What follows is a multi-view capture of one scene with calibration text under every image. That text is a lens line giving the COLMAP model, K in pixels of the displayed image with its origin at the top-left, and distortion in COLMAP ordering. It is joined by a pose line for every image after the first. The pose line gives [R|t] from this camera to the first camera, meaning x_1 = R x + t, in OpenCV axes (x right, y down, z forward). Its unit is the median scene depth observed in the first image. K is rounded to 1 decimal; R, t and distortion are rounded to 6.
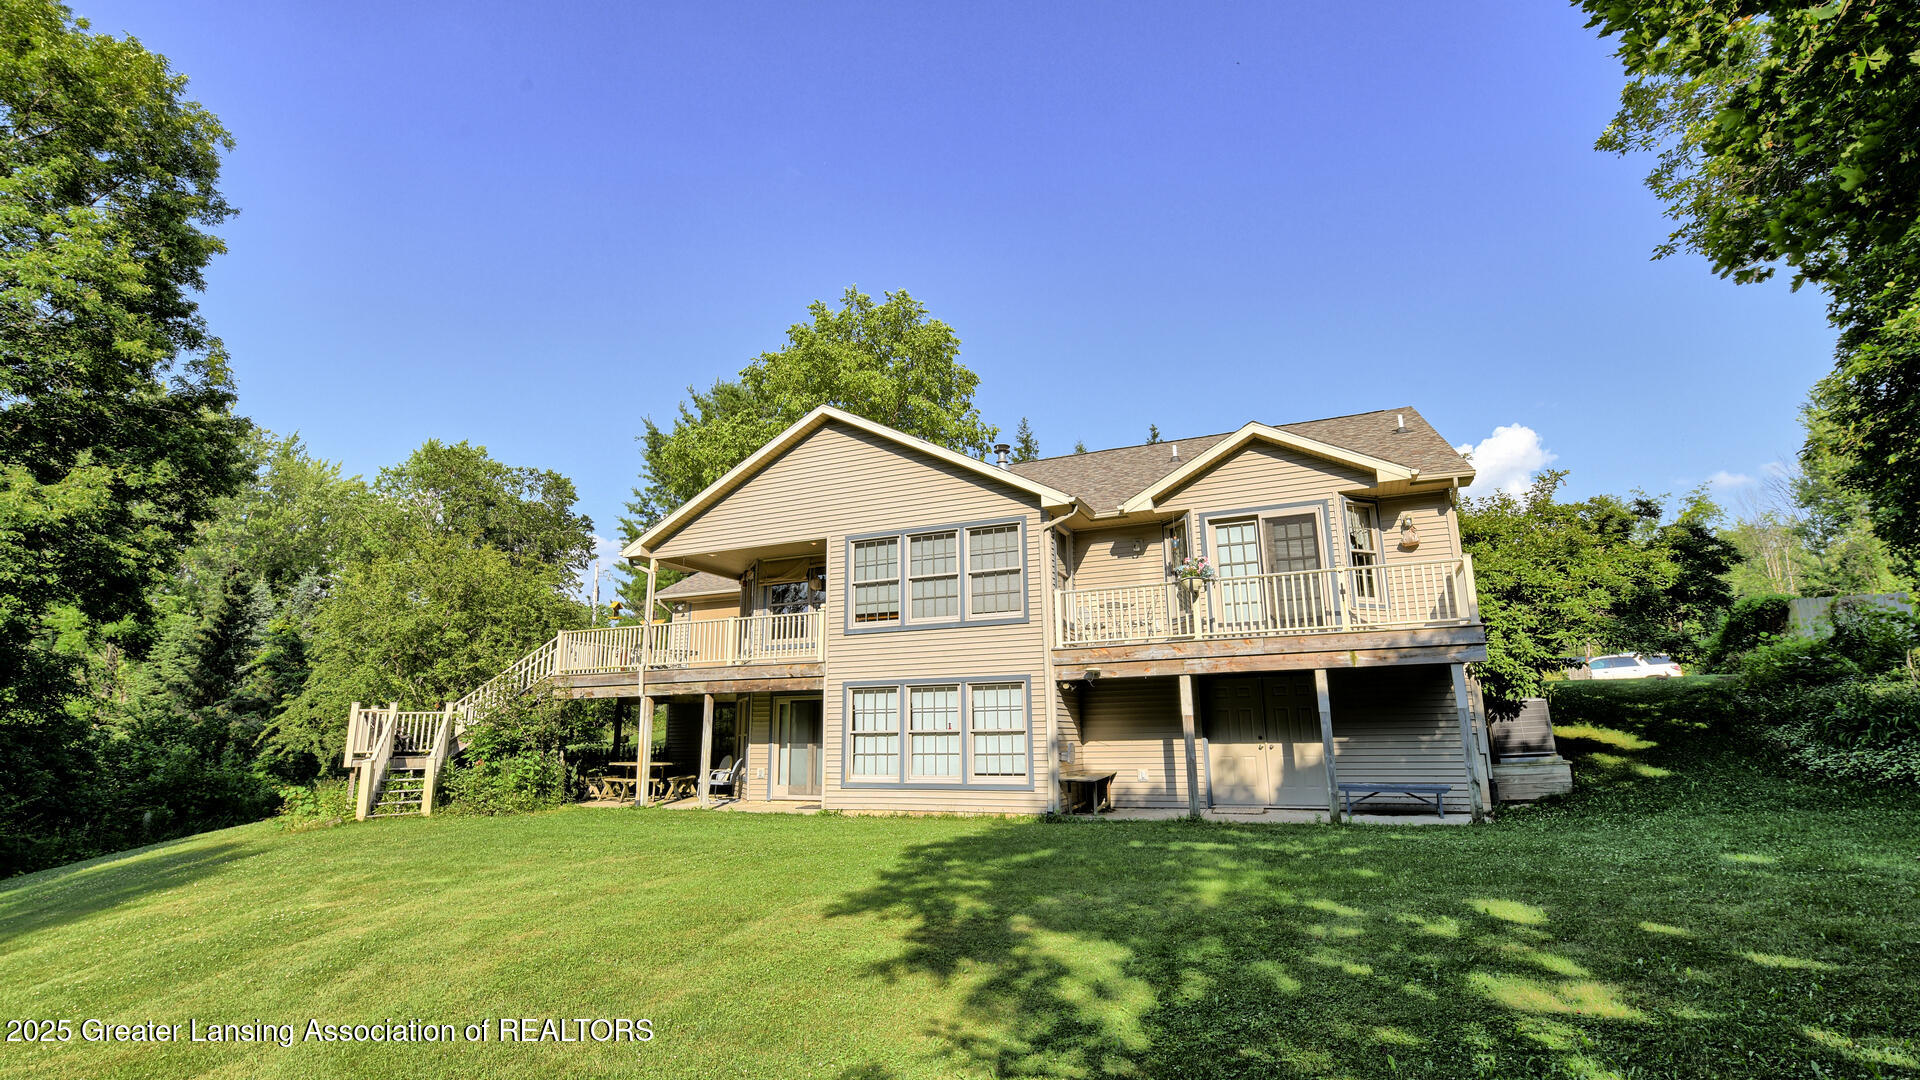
lens RADIAL K [[895.3, 0, 960.0], [0, 895.3, 540.0], [0, 0, 1]] dist [-0.002913, -0.000112]
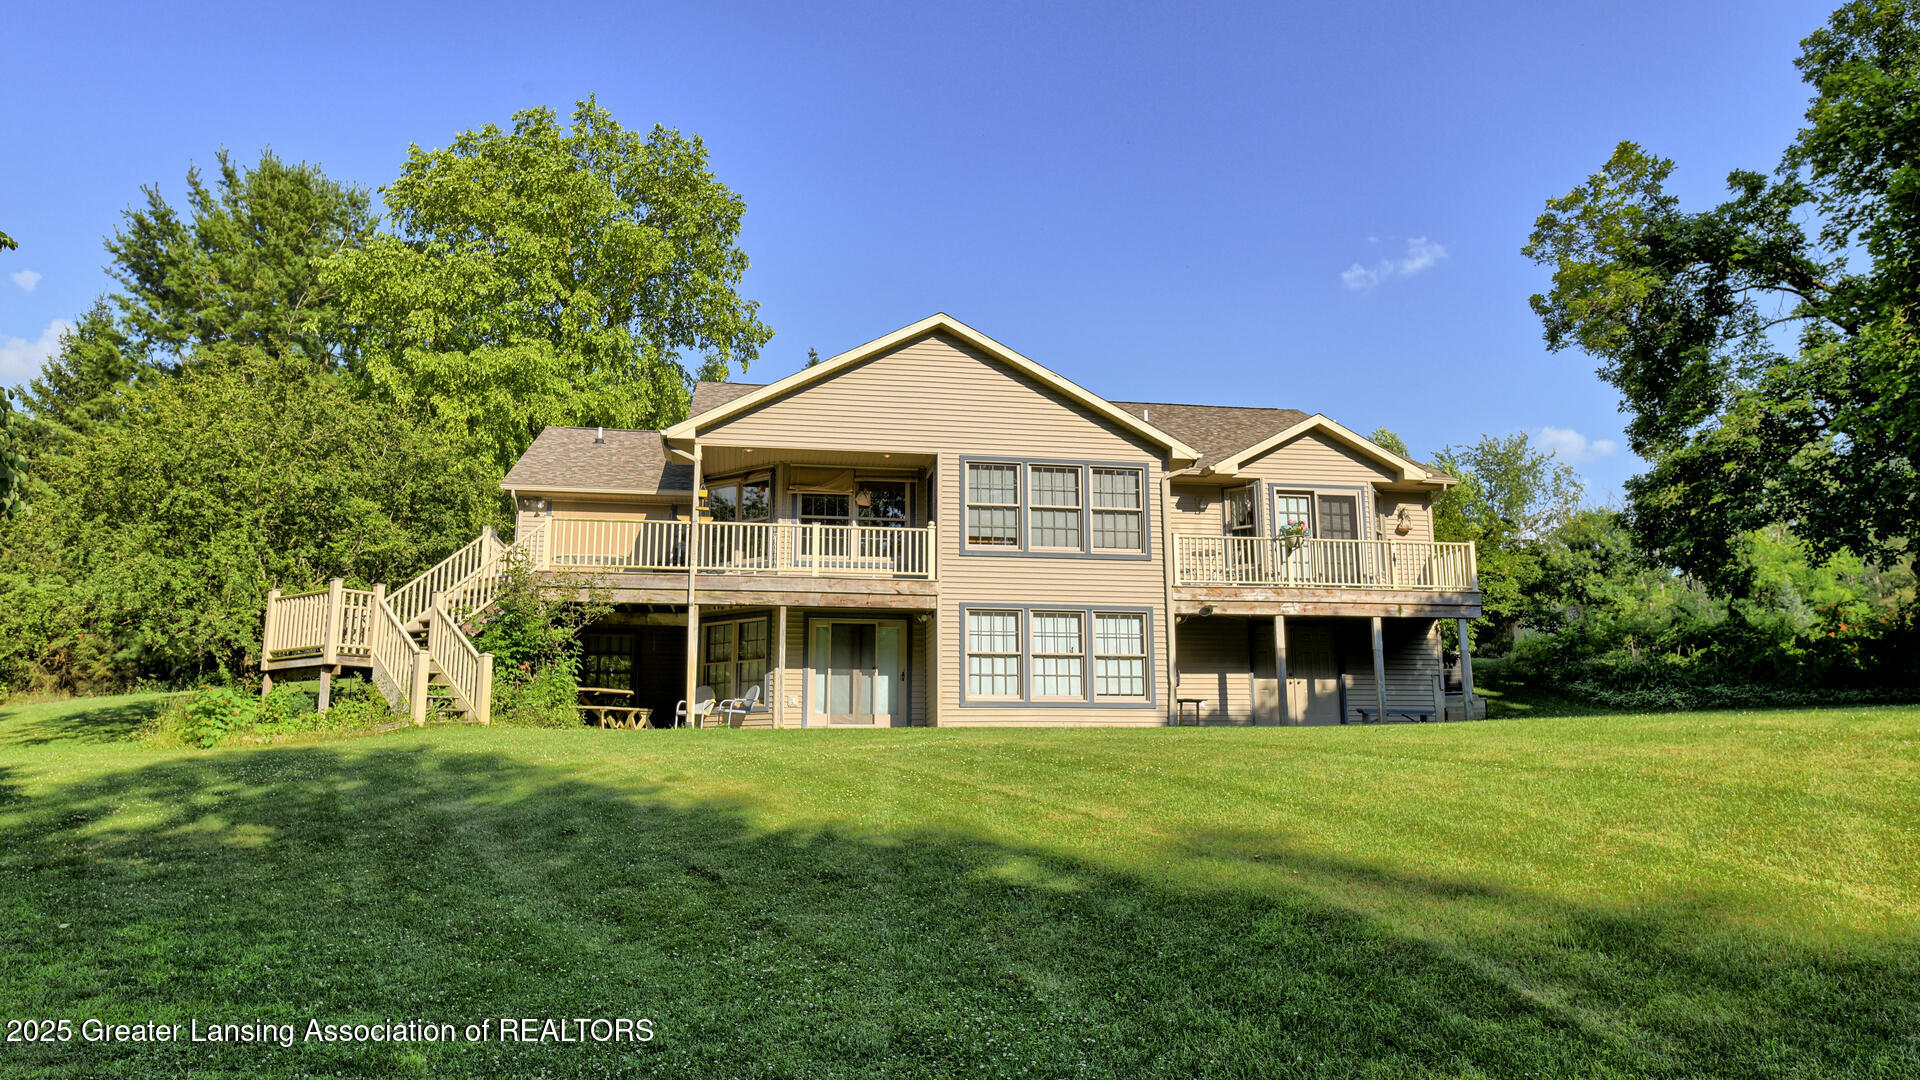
lens RADIAL K [[1290.6, 0, 960.0], [0, 1290.6, 540.0], [0, 0, 1]] dist [0.004677, 0.000539]
pose [[0.836593, 0.110197, 0.536627, -0.962659], [-0.128665, 0.991683, -0.003056, 0.100808], [-0.532501, -0.066489, 0.843814, -0.212956]]
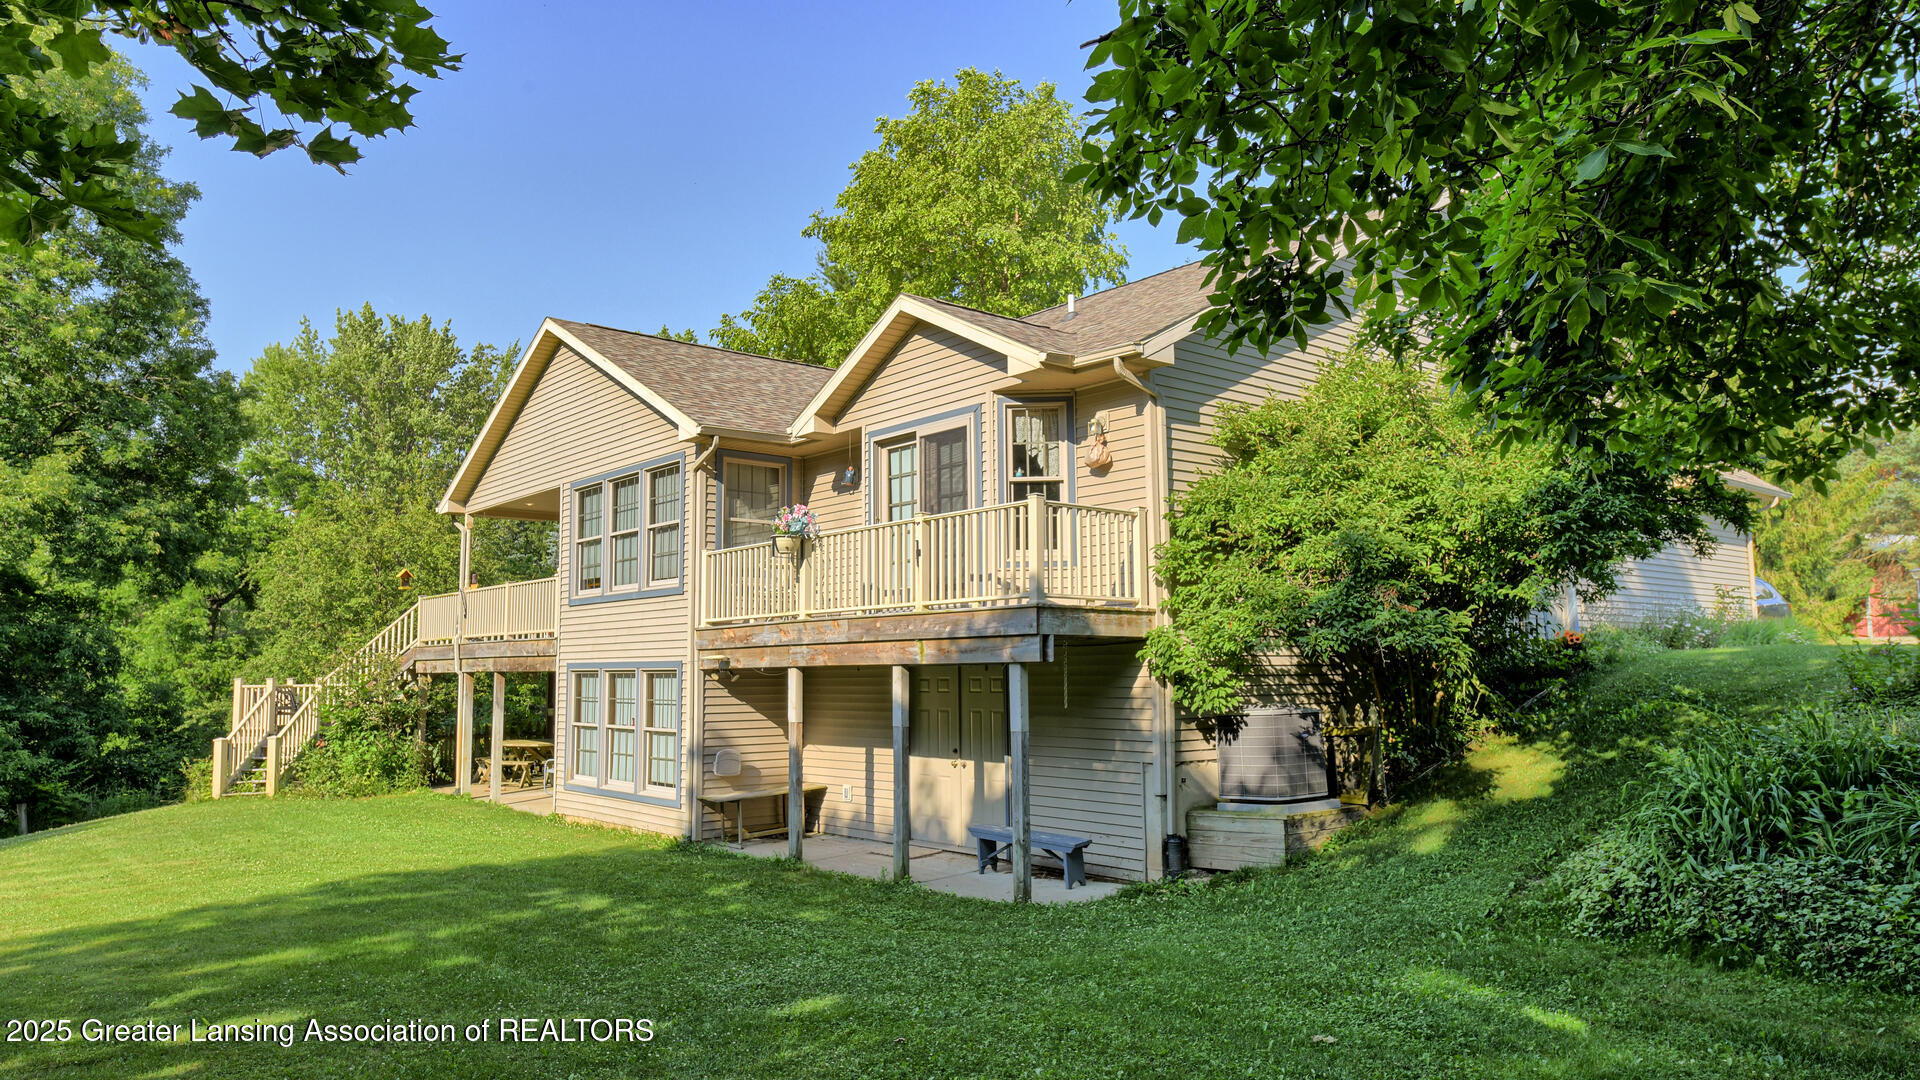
lens RADIAL K [[1290.6, 0, 960.0], [0, 1290.6, 540.0], [0, 0, 1]] dist [0.004677, 0.000539]
pose [[0.891572, -0.039581, -0.451145, 0.775107], [0.094340, 0.990552, 0.099534, -0.039867], [0.442943, -0.131303, 0.886883, 0.129979]]
